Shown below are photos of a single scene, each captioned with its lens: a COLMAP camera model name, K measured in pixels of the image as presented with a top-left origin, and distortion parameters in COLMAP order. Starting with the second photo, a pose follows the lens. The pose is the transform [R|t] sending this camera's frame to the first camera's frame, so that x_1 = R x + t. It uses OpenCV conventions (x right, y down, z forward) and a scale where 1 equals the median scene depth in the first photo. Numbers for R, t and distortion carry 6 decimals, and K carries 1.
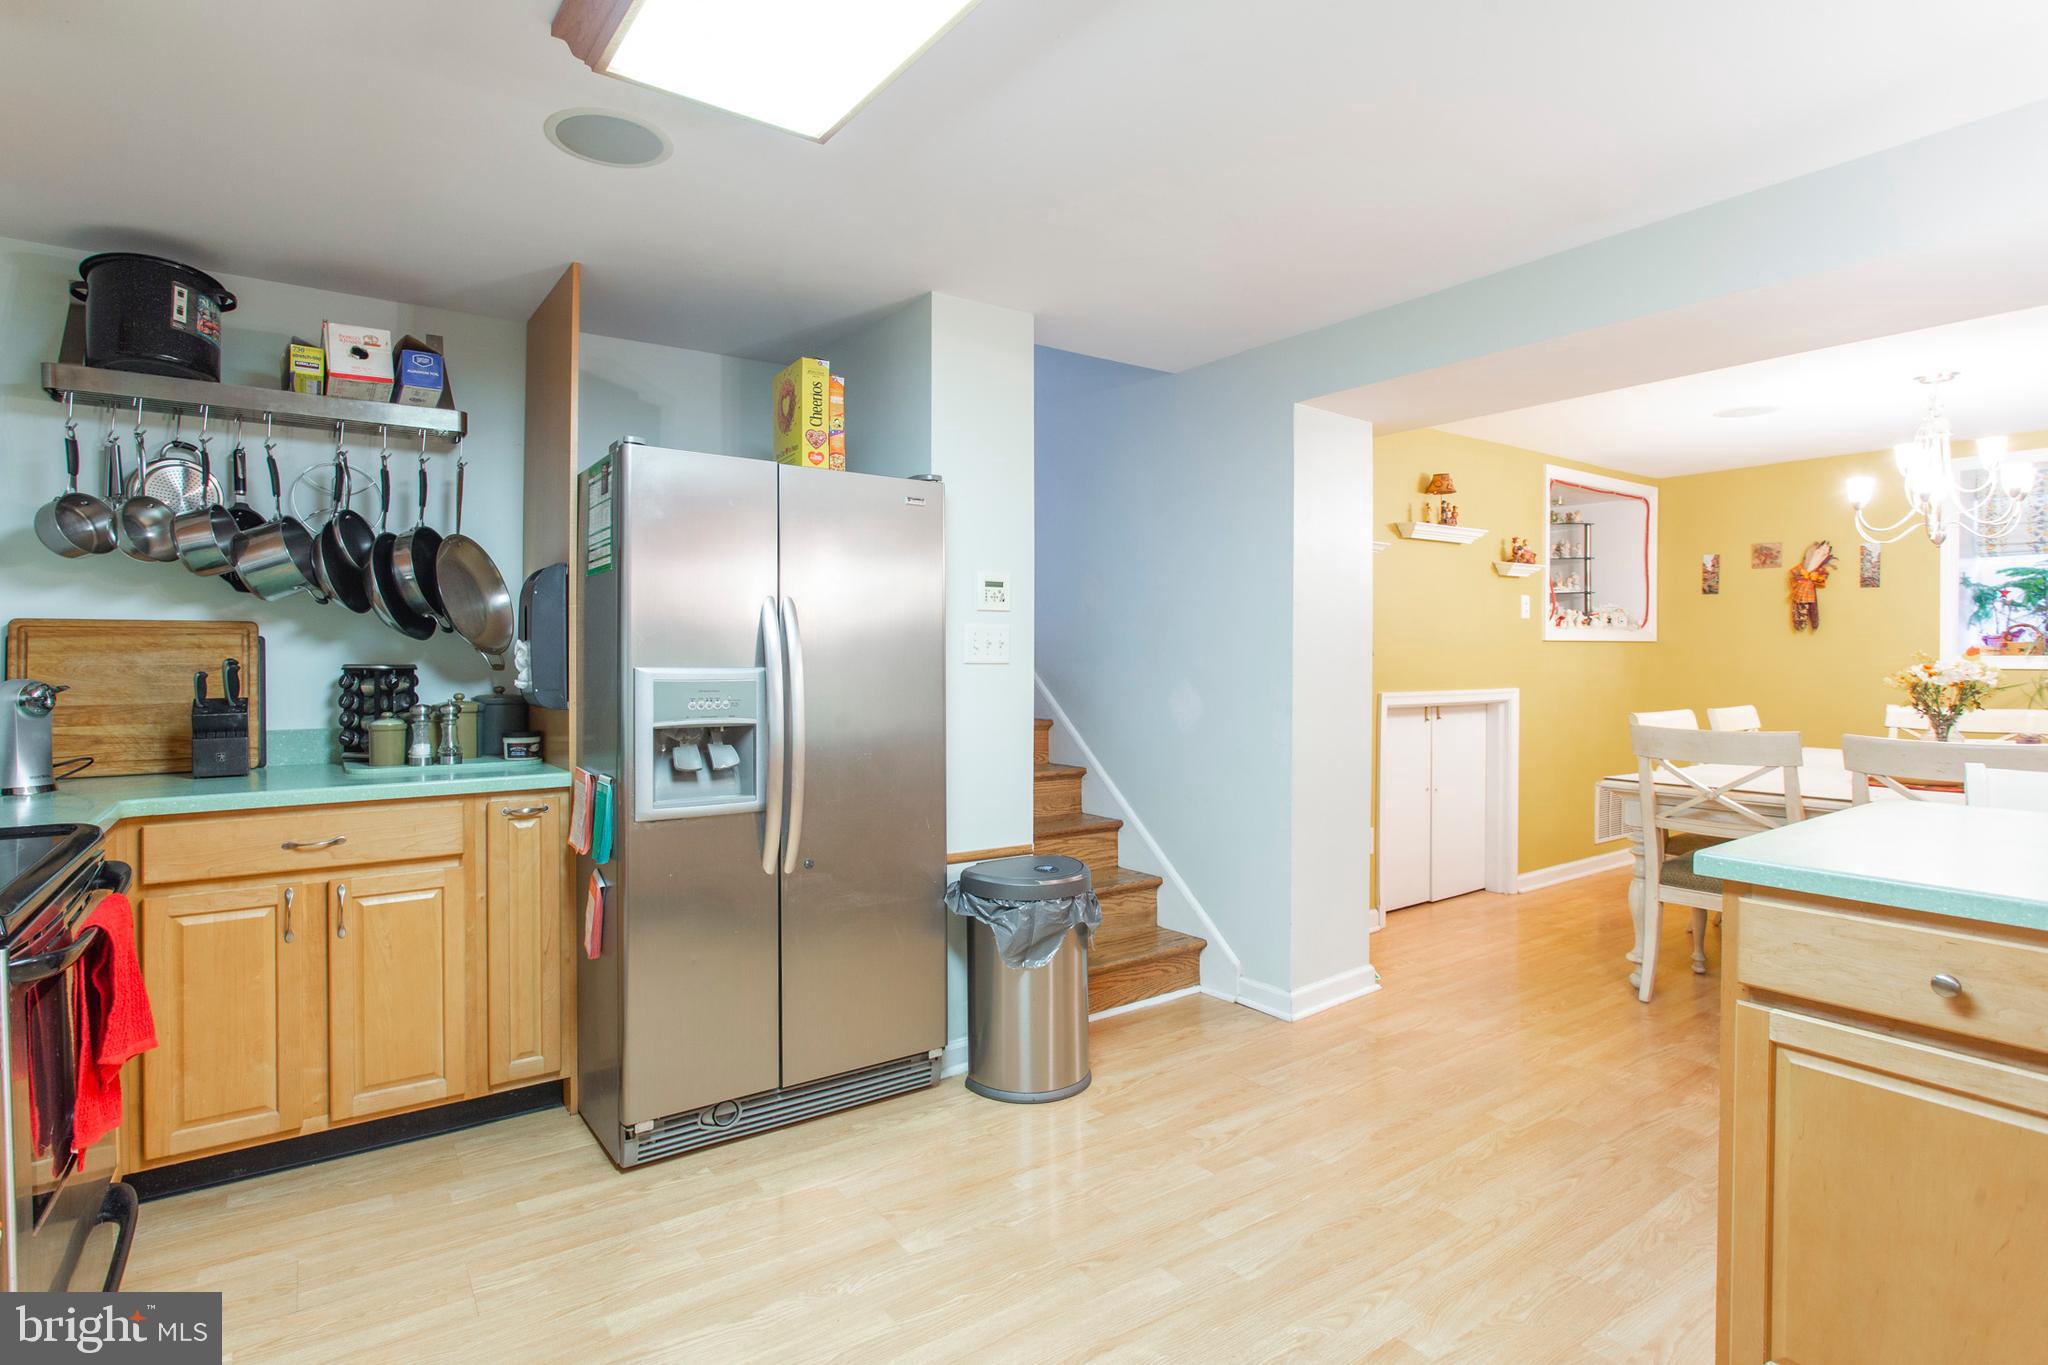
lens RADIAL K [[1000.7, 0, 987.5], [0, 1000.7, 659.4], [0, 0, 1]] dist [-0.022805, 0.007983]
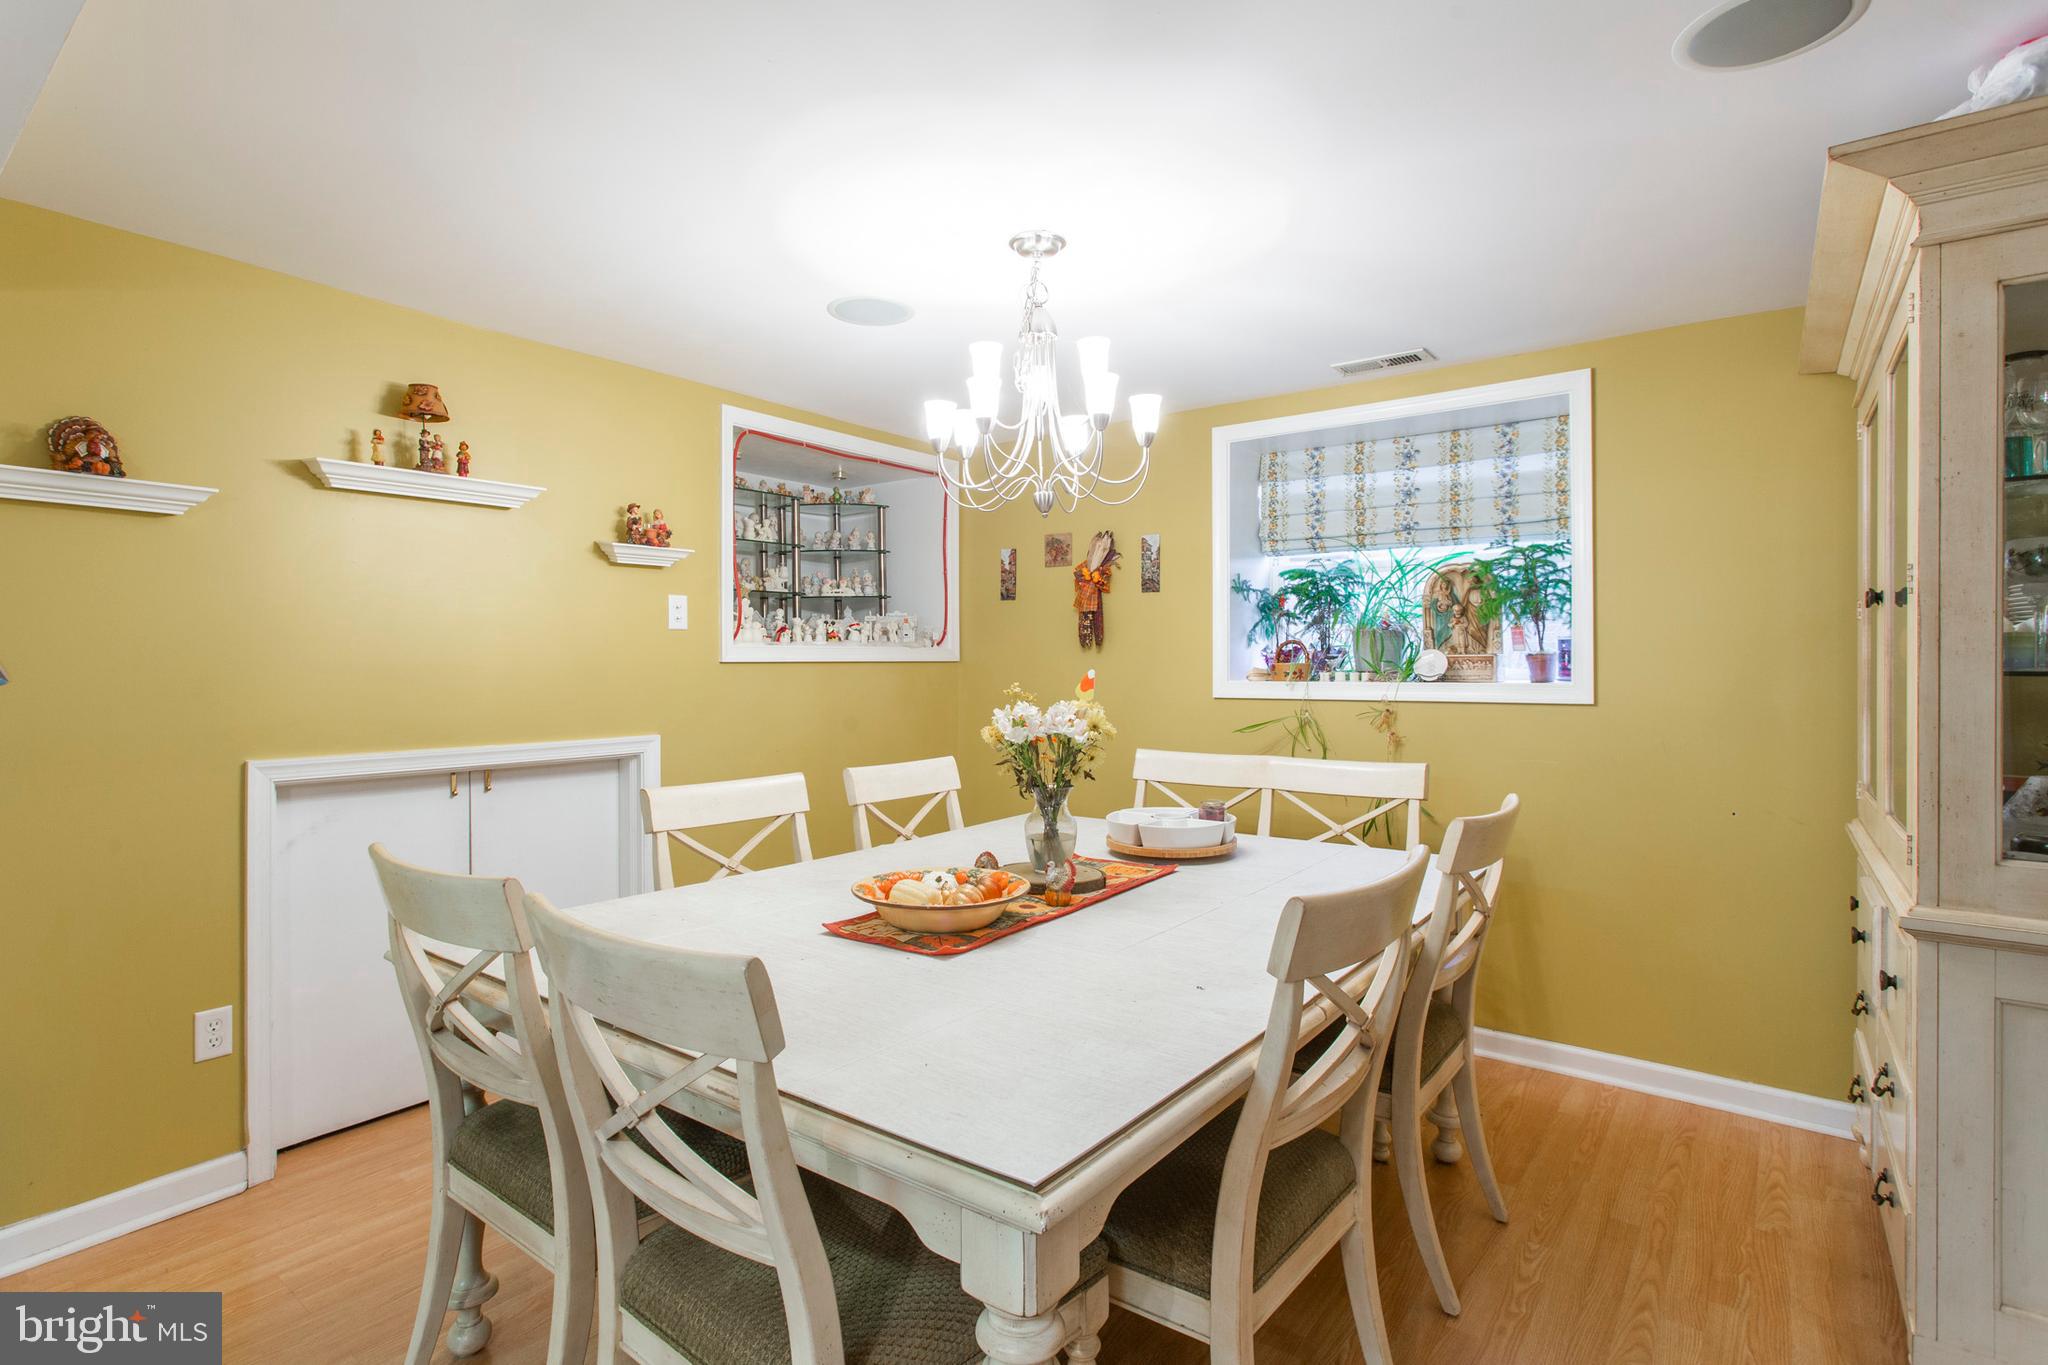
lens RADIAL K [[1000.7, 0, 987.5], [0, 1000.7, 659.4], [0, 0, 1]] dist [-0.022805, 0.007983]
pose [[0.949947, -0.002172, 0.312403, 0.527742], [0.005529, 0.999936, -0.009861, -0.013358], [-0.312362, 0.011095, 0.949898, 0.297069]]
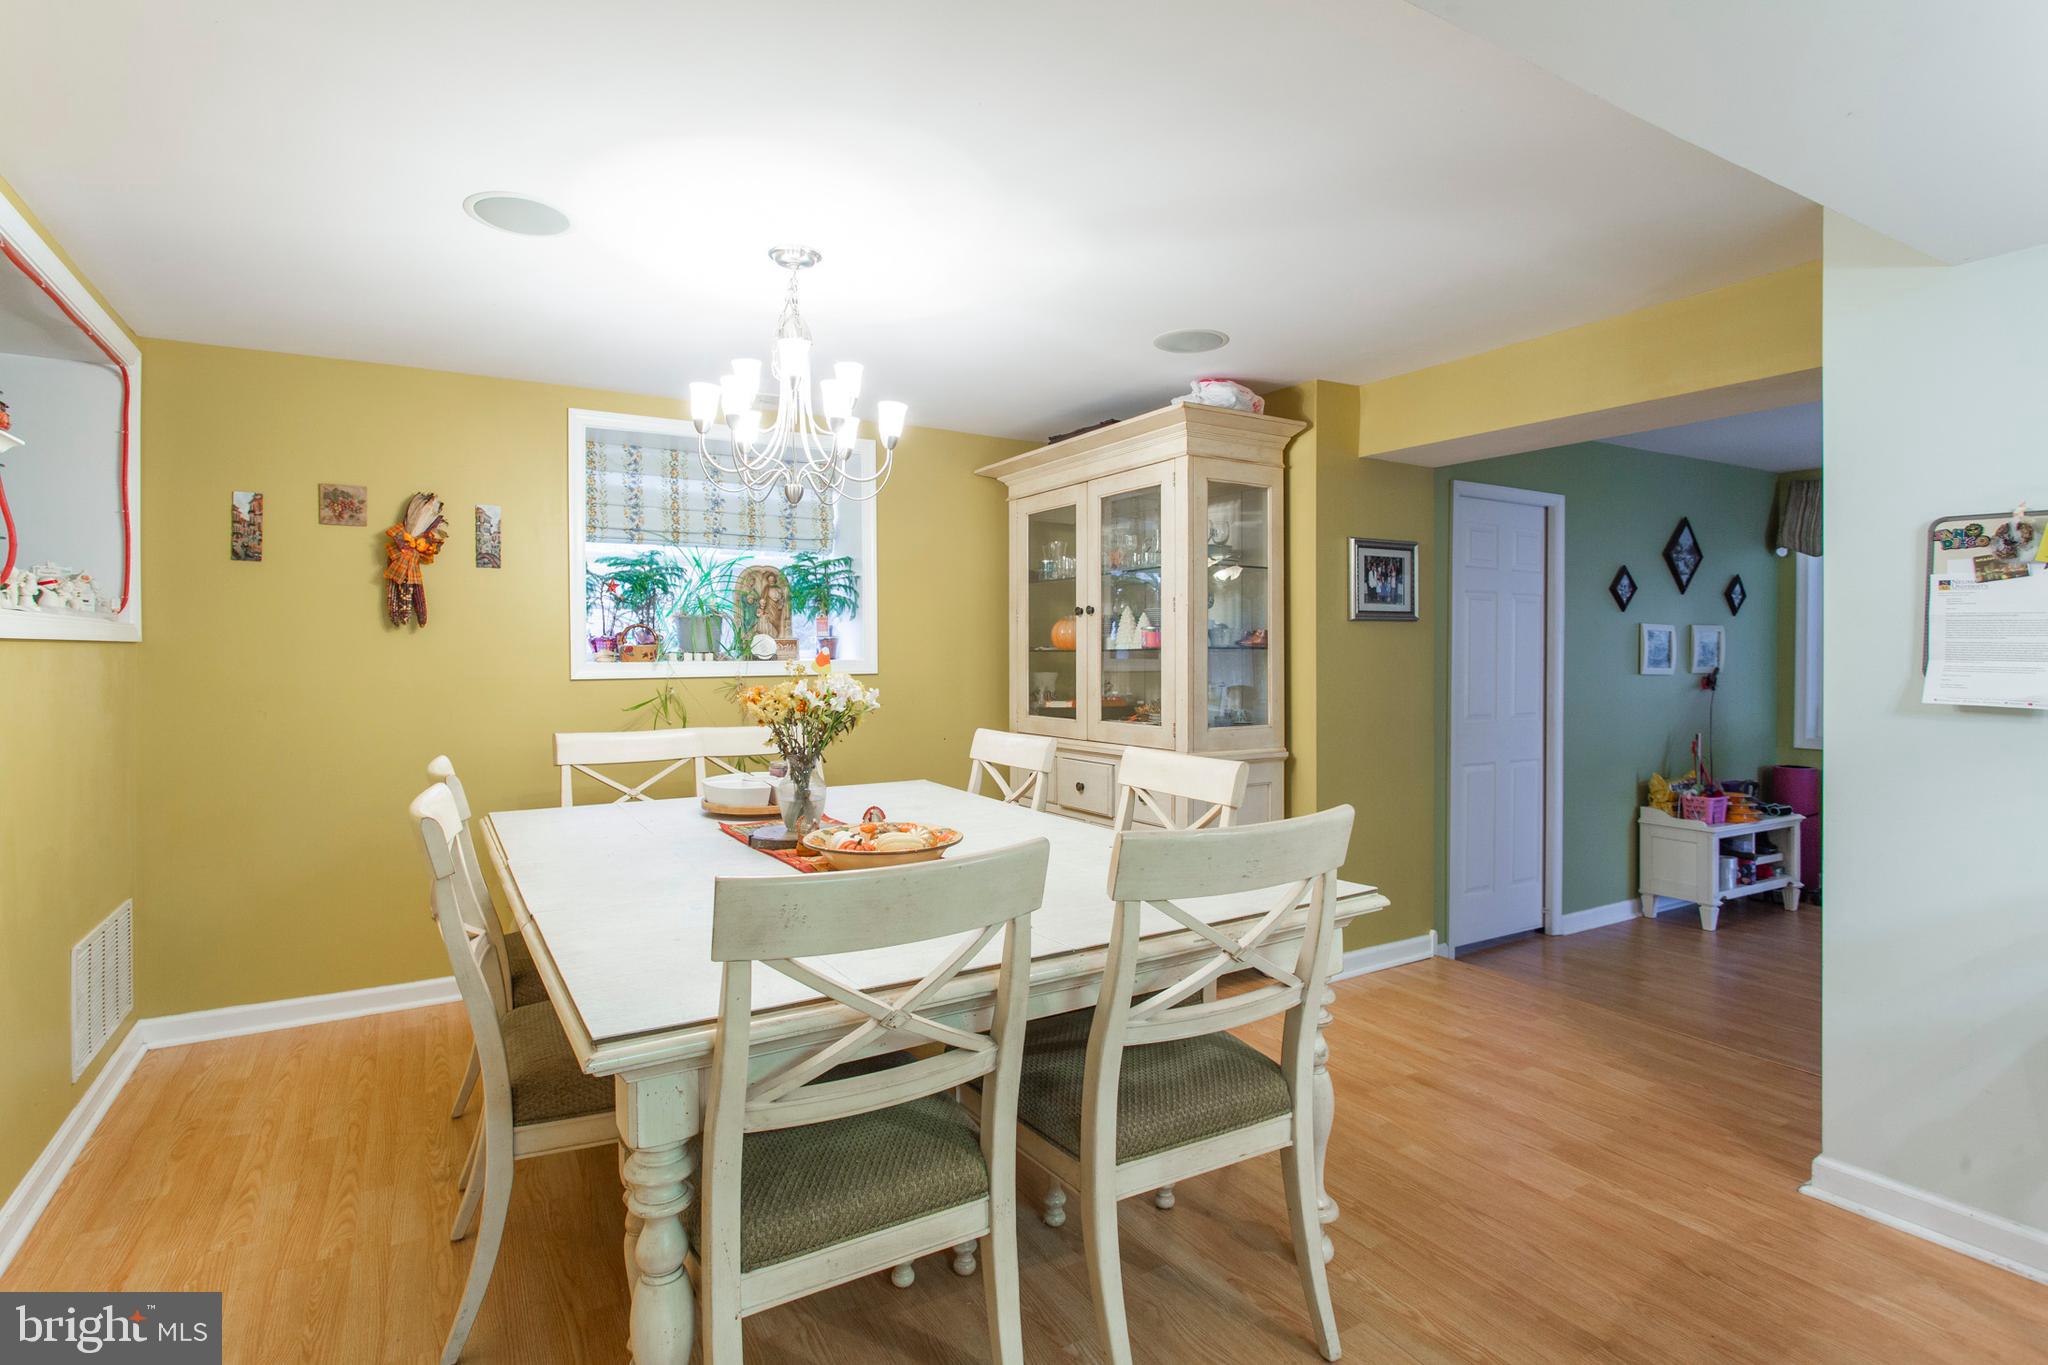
lens RADIAL K [[1000.7, 0, 987.5], [0, 1000.7, 659.4], [0, 0, 1]] dist [-0.022805, 0.007983]
pose [[0.069286, -0.012635, 0.997517, 0.203160], [0.008389, 0.999892, 0.012082, -0.012522], [-0.997562, 0.007531, 0.069384, 0.592108]]
